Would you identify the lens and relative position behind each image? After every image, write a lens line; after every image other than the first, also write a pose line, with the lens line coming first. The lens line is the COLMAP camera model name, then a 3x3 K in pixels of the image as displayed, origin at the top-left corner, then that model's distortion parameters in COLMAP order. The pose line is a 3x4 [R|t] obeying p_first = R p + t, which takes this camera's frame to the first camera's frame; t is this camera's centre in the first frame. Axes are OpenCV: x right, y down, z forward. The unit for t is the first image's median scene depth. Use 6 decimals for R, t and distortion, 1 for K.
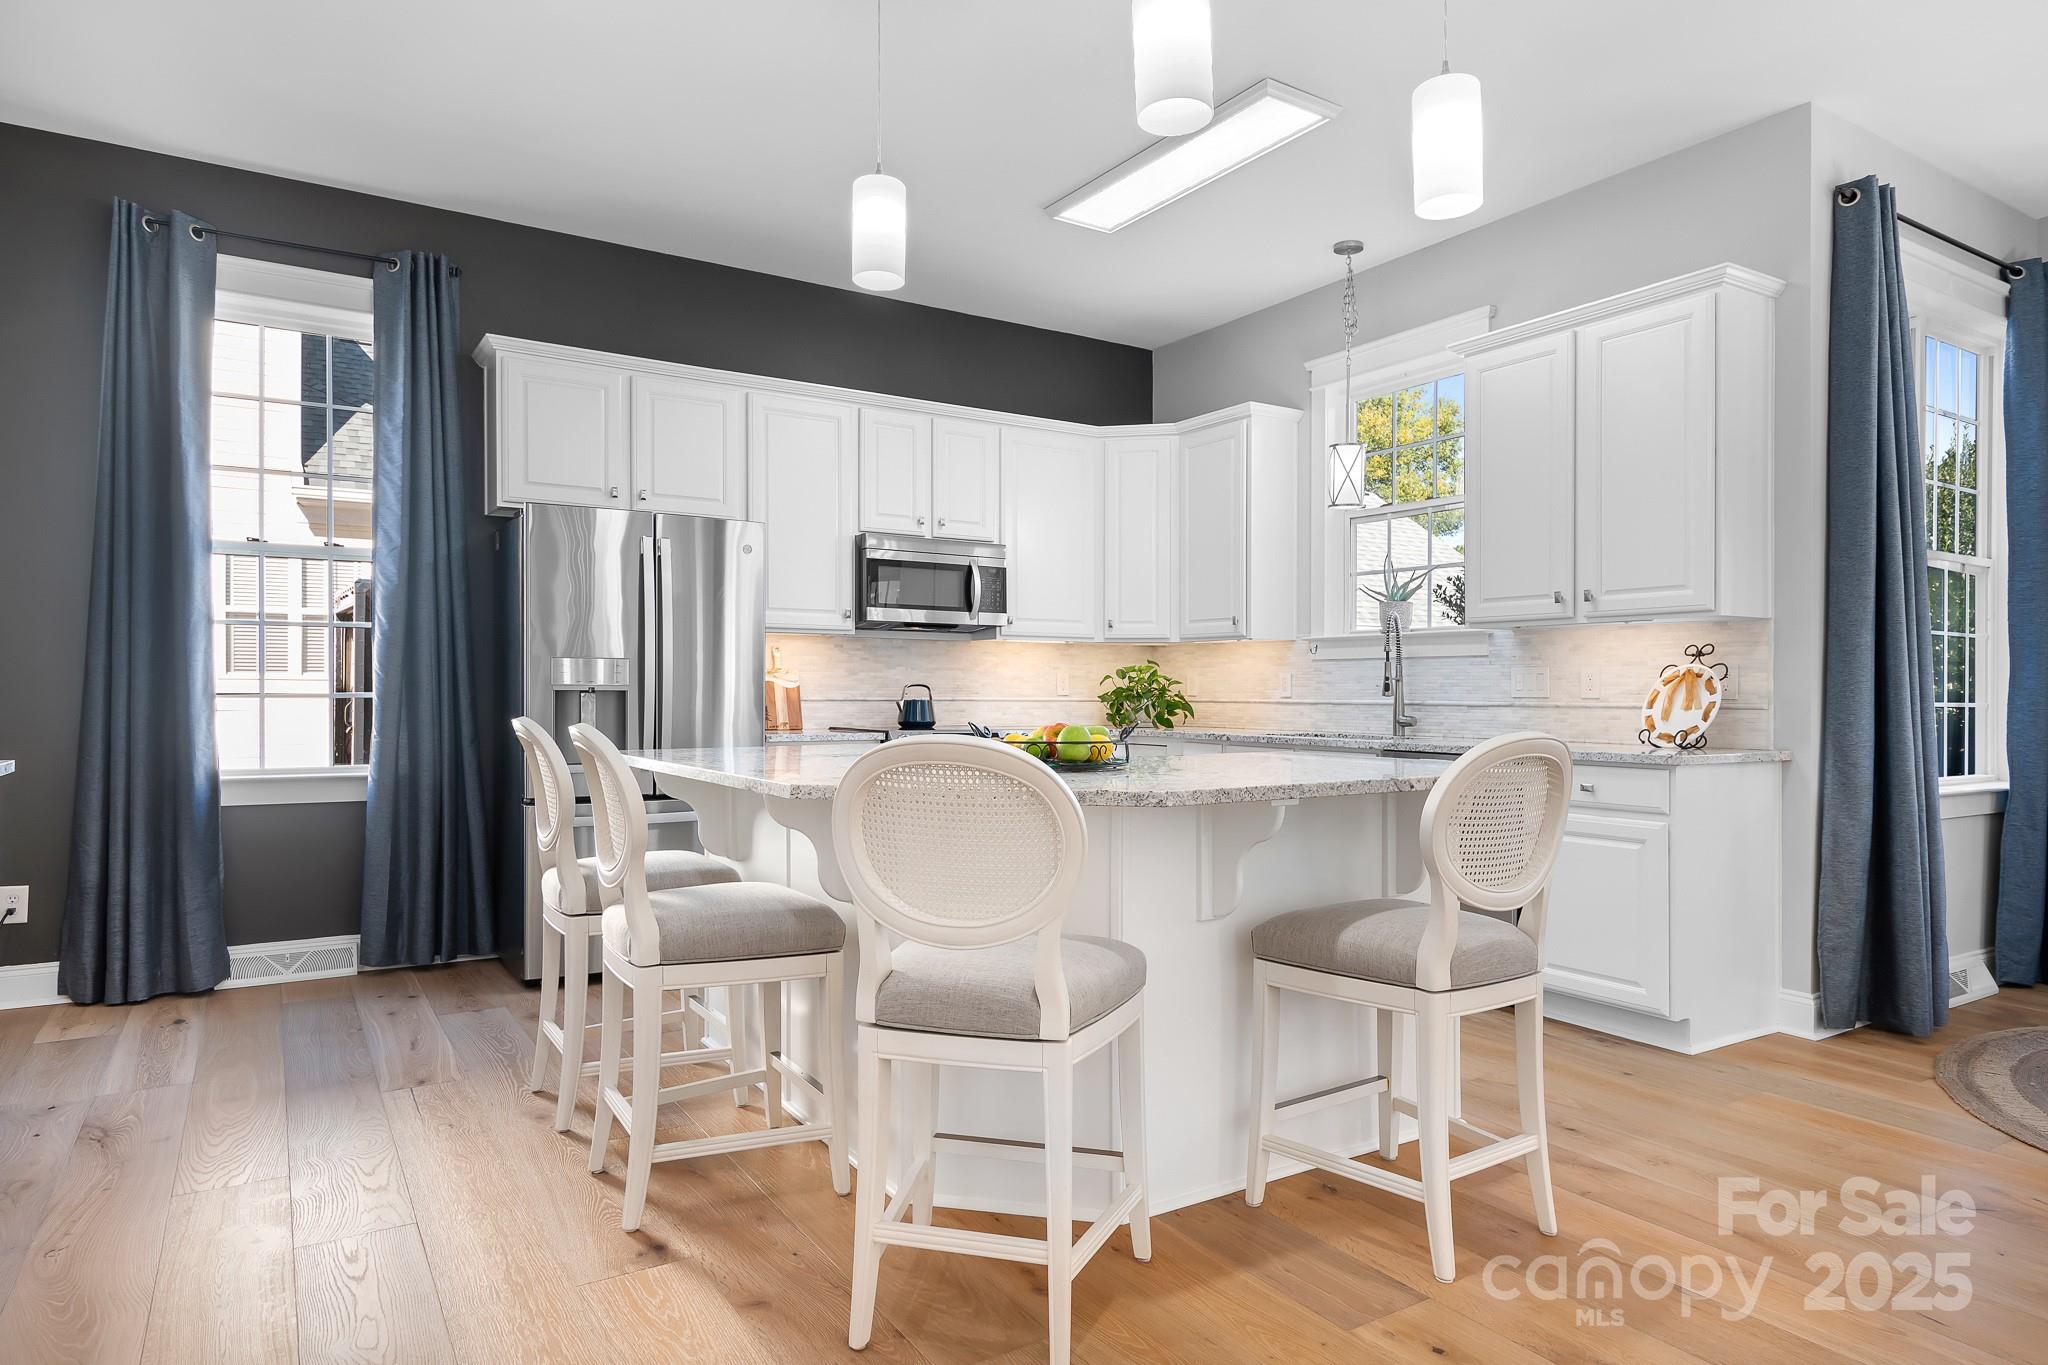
lens RADIAL K [[1275.7, 0, 1022.9], [0, 1275.7, 684.3], [0, 0, 1]] dist [0.001218, 0.000086]
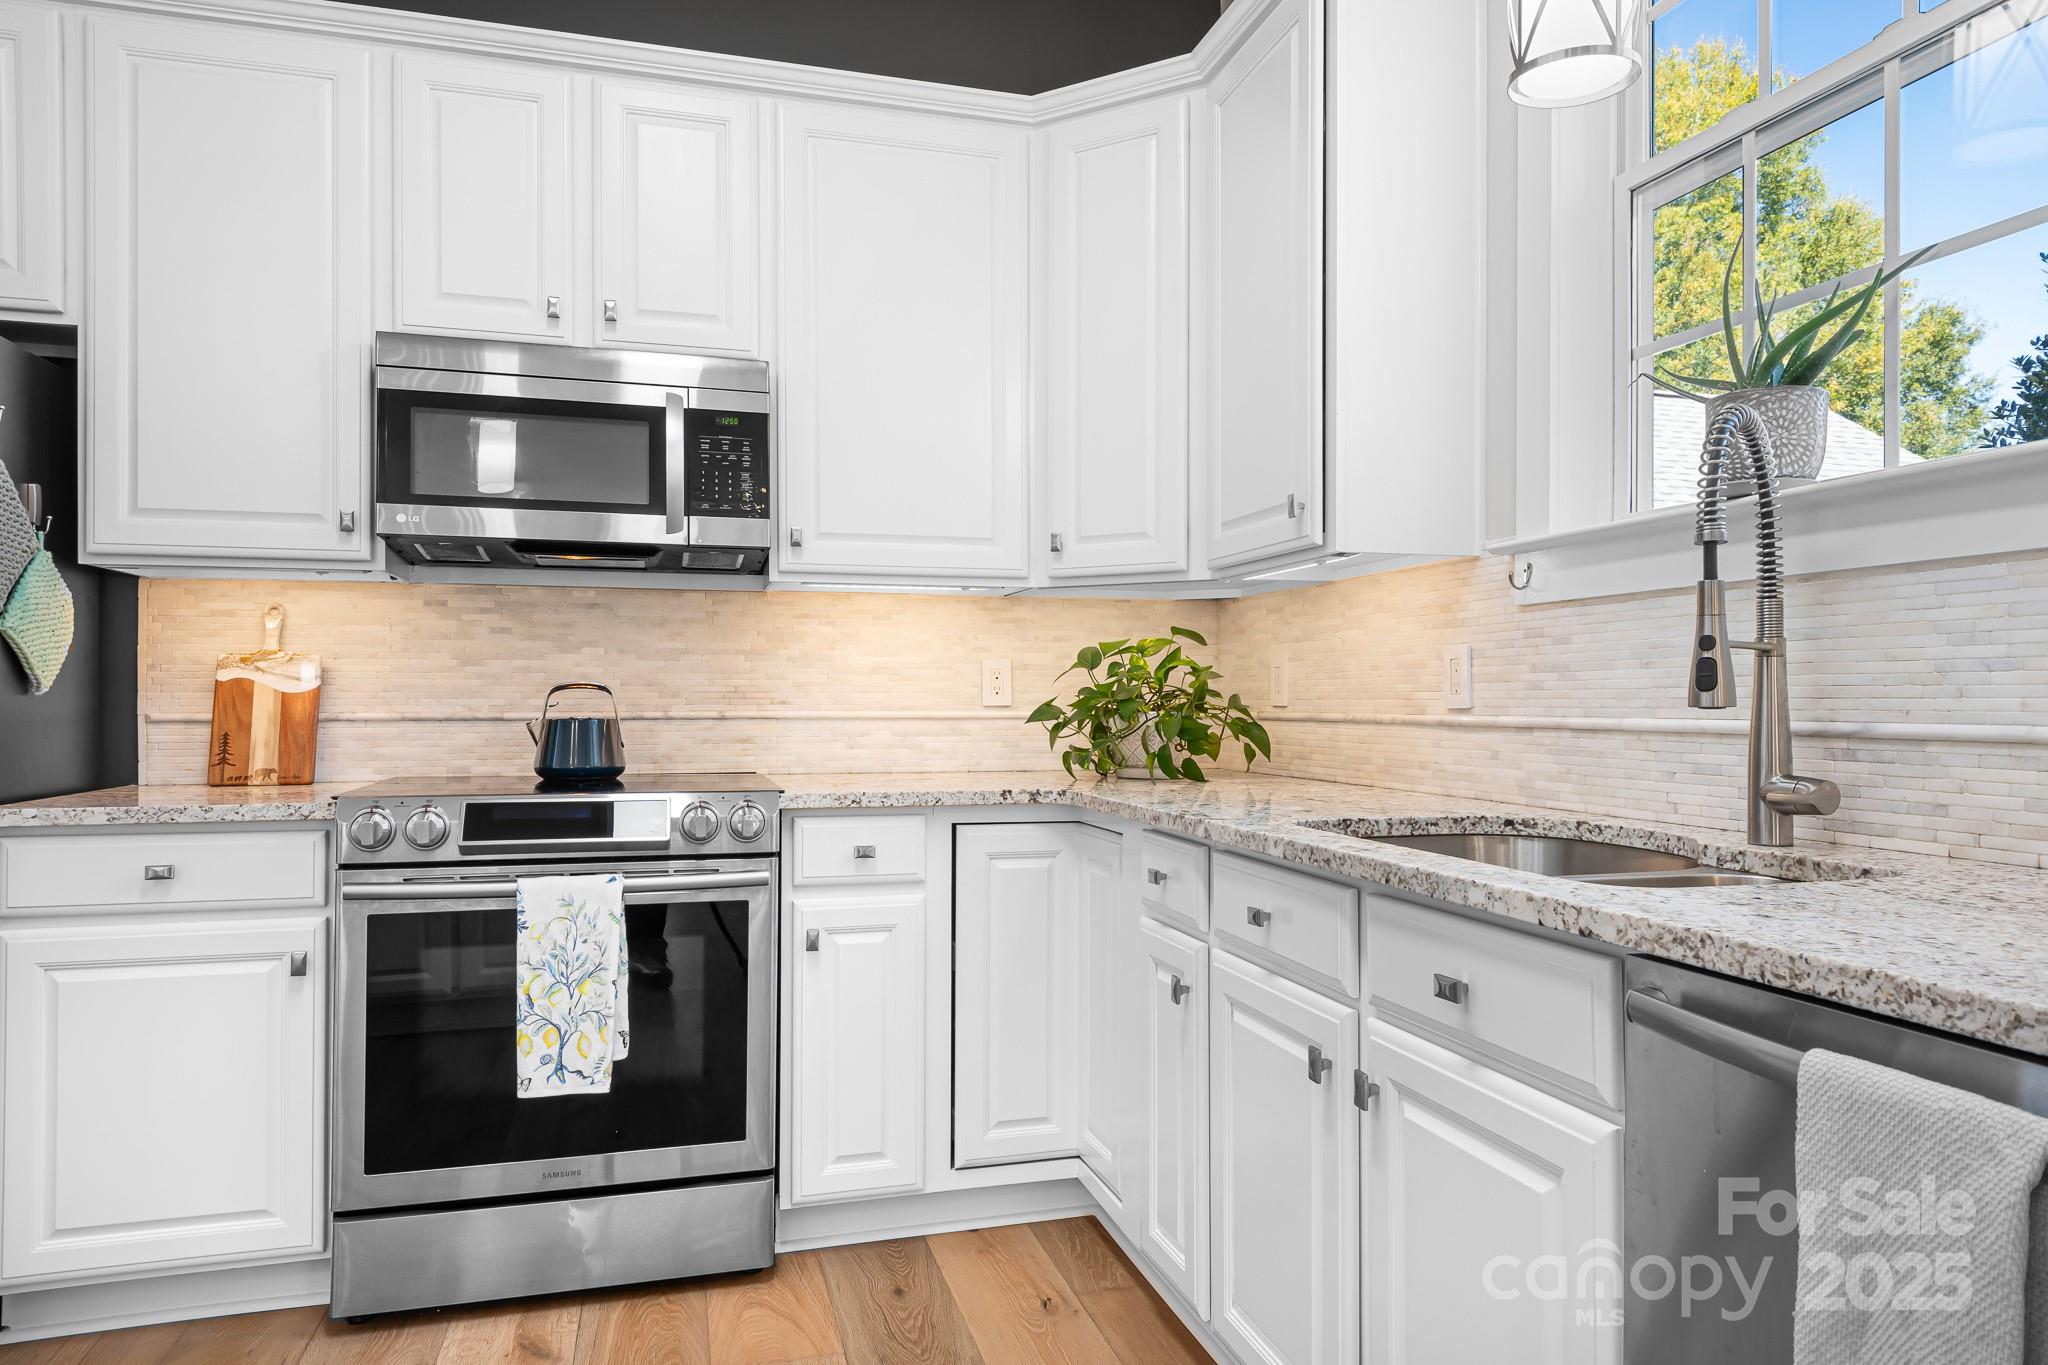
lens RADIAL K [[1284.7, 0, 1030.2], [0, 1284.7, 693.0], [0, 0, 1]] dist [0.002195, 0.000047]
pose [[0.956436, -0.006268, -0.291874, 0.201227], [0.006065, 0.999980, -0.001600, 0.005032], [0.291879, -0.000240, 0.956455, 0.616401]]
